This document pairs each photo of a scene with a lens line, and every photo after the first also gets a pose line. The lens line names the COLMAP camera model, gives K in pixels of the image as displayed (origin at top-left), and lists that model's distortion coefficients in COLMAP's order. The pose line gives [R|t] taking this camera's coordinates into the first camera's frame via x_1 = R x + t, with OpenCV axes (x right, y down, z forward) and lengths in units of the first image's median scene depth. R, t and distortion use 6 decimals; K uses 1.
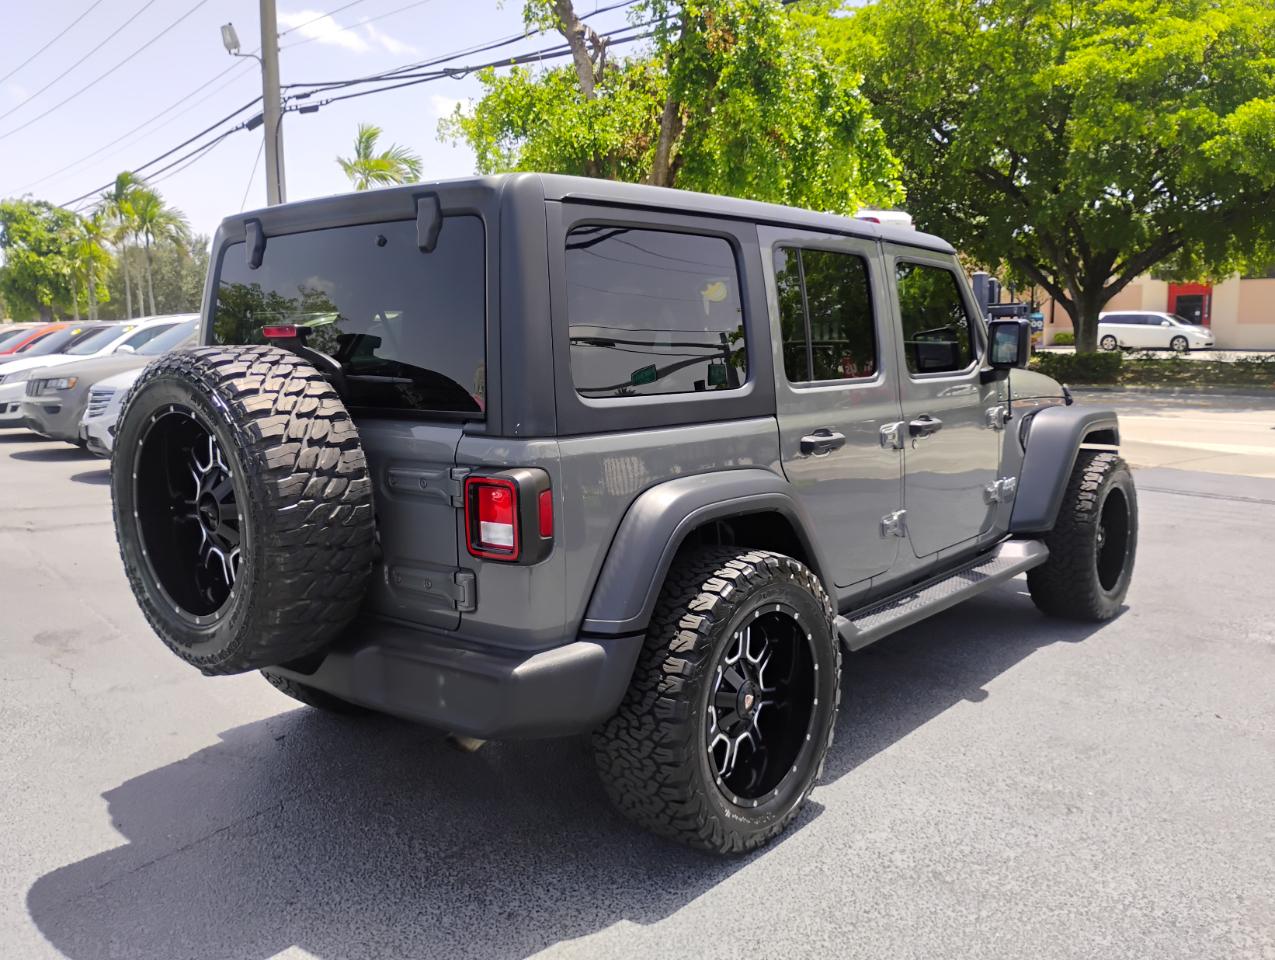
lens RADIAL K [[1048.4, 0, 617.4], [0, 1048.4, 499.7], [0, 0, 1]] dist [-0.000938, -0.015441]
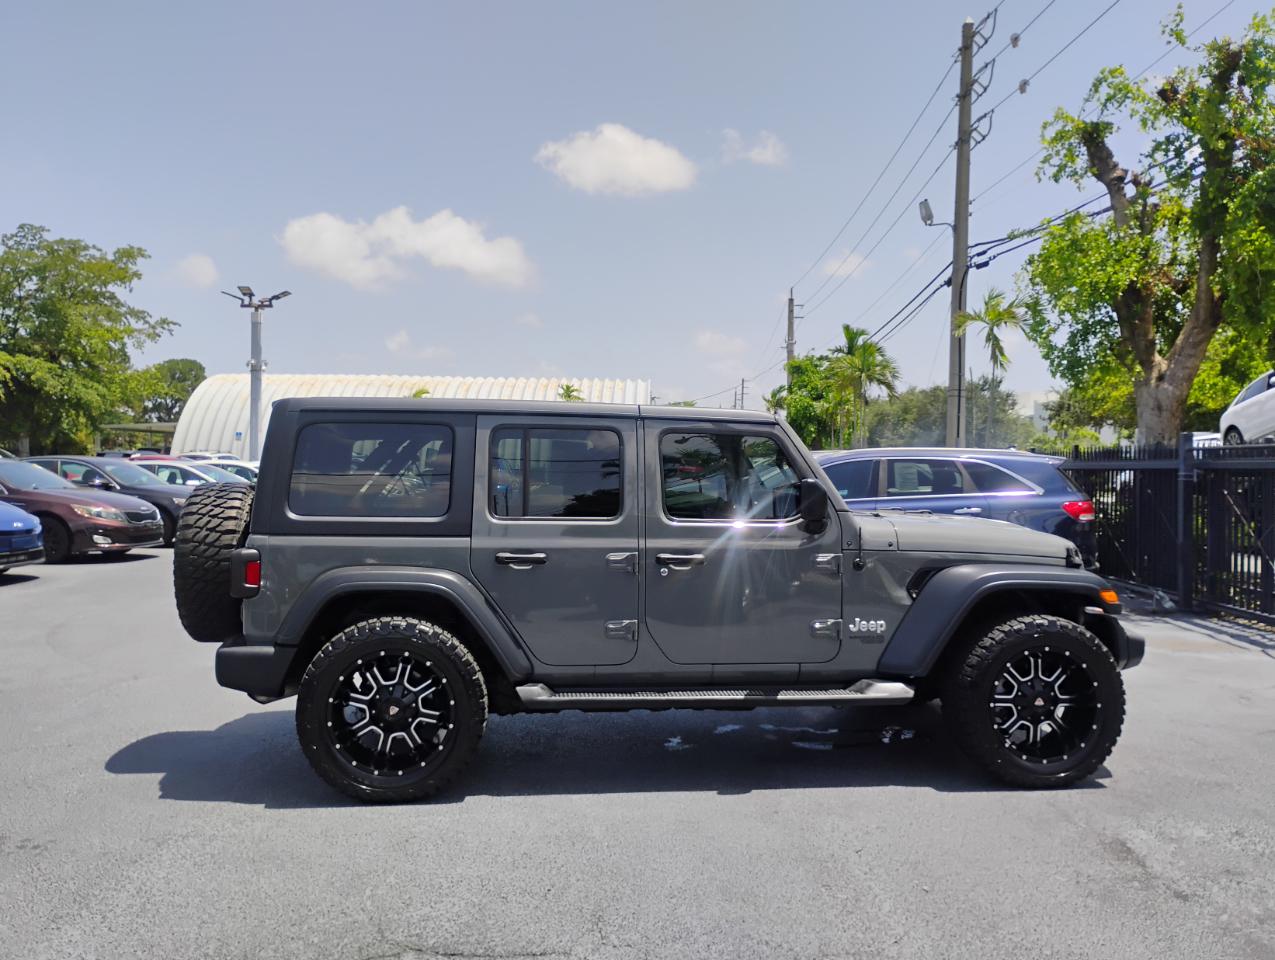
lens RADIAL K [[1028.9, 0, 637.5], [0, 1028.9, 480.0], [0, 0, 1]] dist [0.021038, 0.005410]
pose [[0.734094, 0.026218, -0.678542, 0.307392], [-0.120919, 0.988331, -0.092632, -0.011635], [0.668195, 0.150049, 0.728698, 0.010654]]
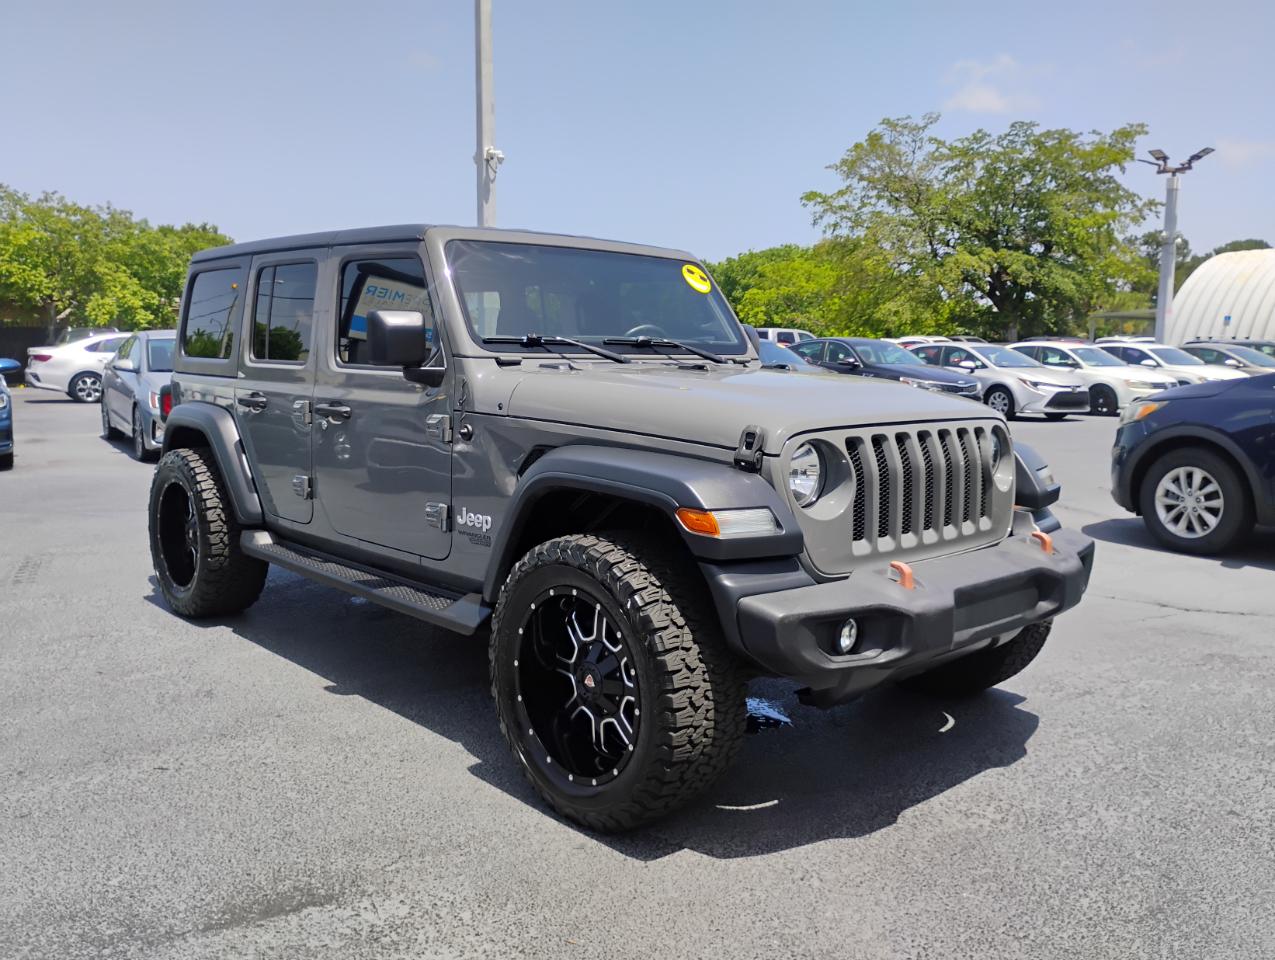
lens RADIAL K [[1043.9, 0, 637.5], [0, 1043.9, 480.0], [0, 0, 1]] dist [0.005100, 0.002709]
pose [[-0.120389, 0.132066, -0.983903, 0.371084], [-0.157735, 0.975976, 0.150302, -0.059291], [0.980115, 0.173291, -0.096665, 0.400161]]
